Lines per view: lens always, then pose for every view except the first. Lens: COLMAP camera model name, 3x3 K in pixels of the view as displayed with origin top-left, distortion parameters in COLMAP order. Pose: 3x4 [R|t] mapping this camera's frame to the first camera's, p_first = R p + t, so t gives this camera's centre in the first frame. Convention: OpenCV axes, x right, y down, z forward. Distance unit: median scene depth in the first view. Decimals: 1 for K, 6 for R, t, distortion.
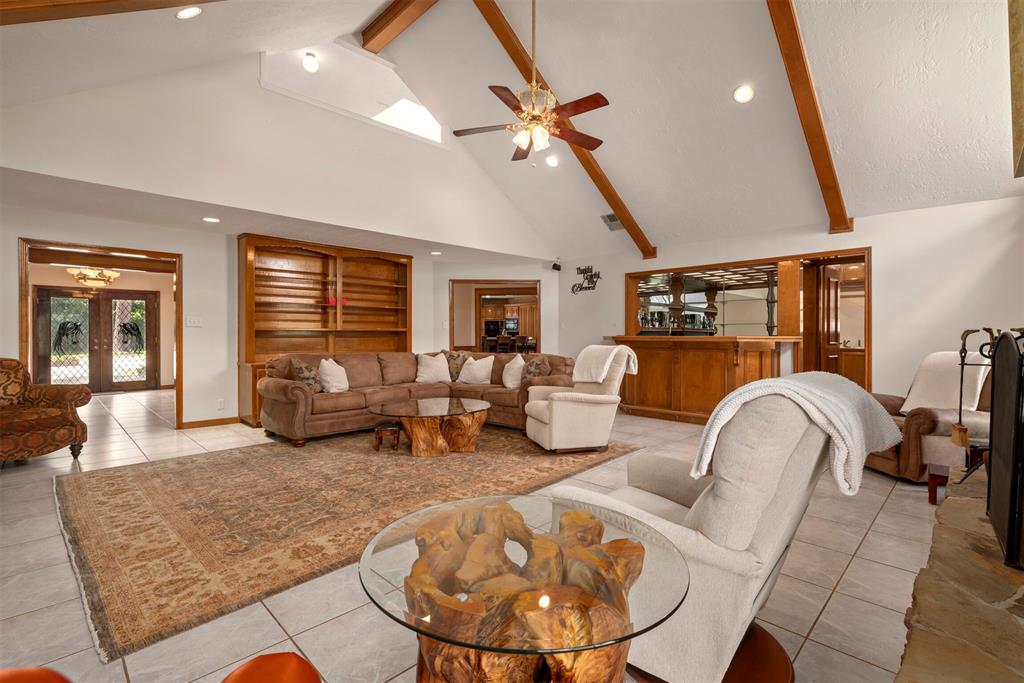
lens RADIAL K [[469.1, 0, 512.5], [0, 469.1, 337.6], [0, 0, 1]] dist [0.003122, 0.000130]
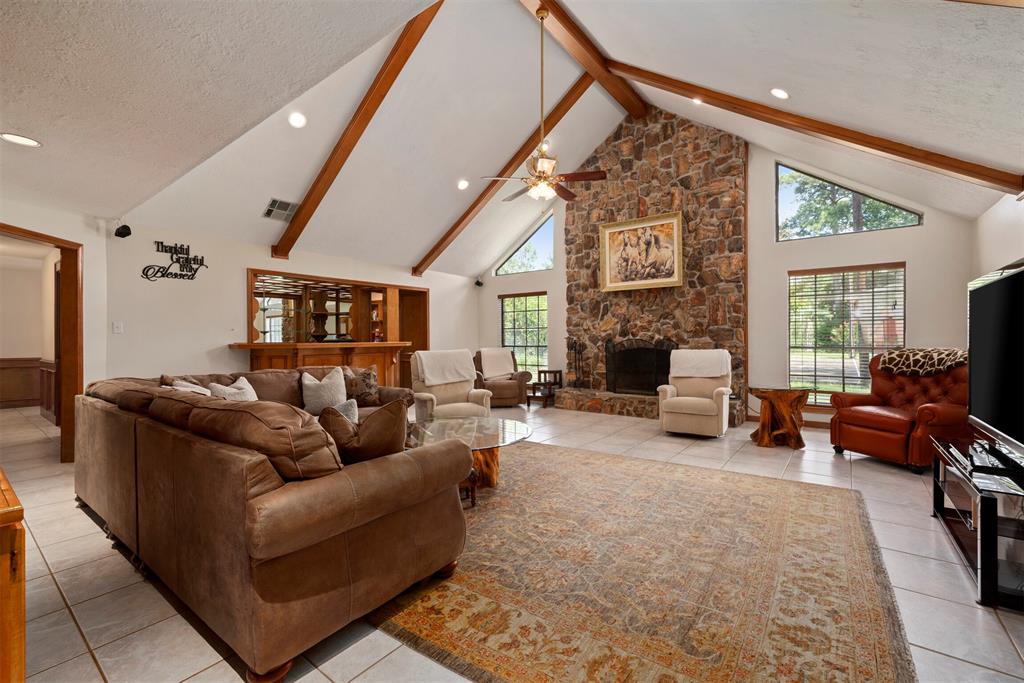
lens RADIAL K [[439.8, 0, 516.2], [0, 439.8, 342.7], [0, 0, 1]] dist [-0.000222, -0.000131]
pose [[-0.147379, -0.001476, 0.989079, -0.567909], [0.012092, 0.999921, 0.003294, -0.002442], [-0.989006, 0.012446, -0.147349, 0.616000]]
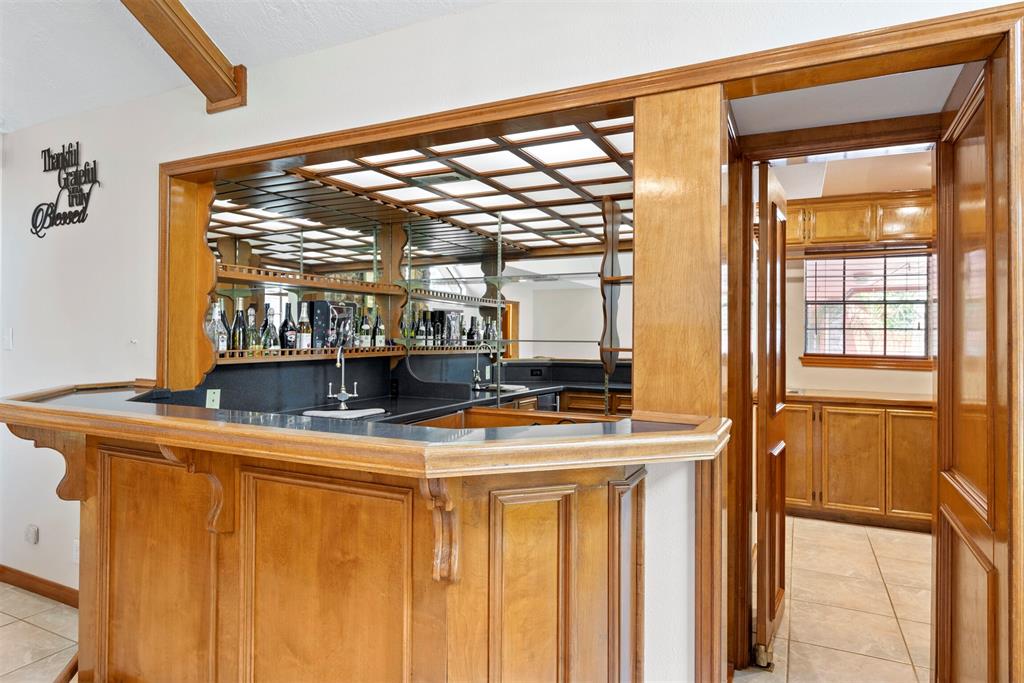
lens RADIAL K [[595.5, 0, 513.1], [0, 595.5, 335.0], [0, 0, 1]] dist [0.002201, 0.000380]
pose [[0.942984, 0.005883, 0.332786, 0.307839], [-0.004076, 0.999973, -0.006128, -0.029472], [-0.332813, 0.004422, 0.942982, 0.556606]]
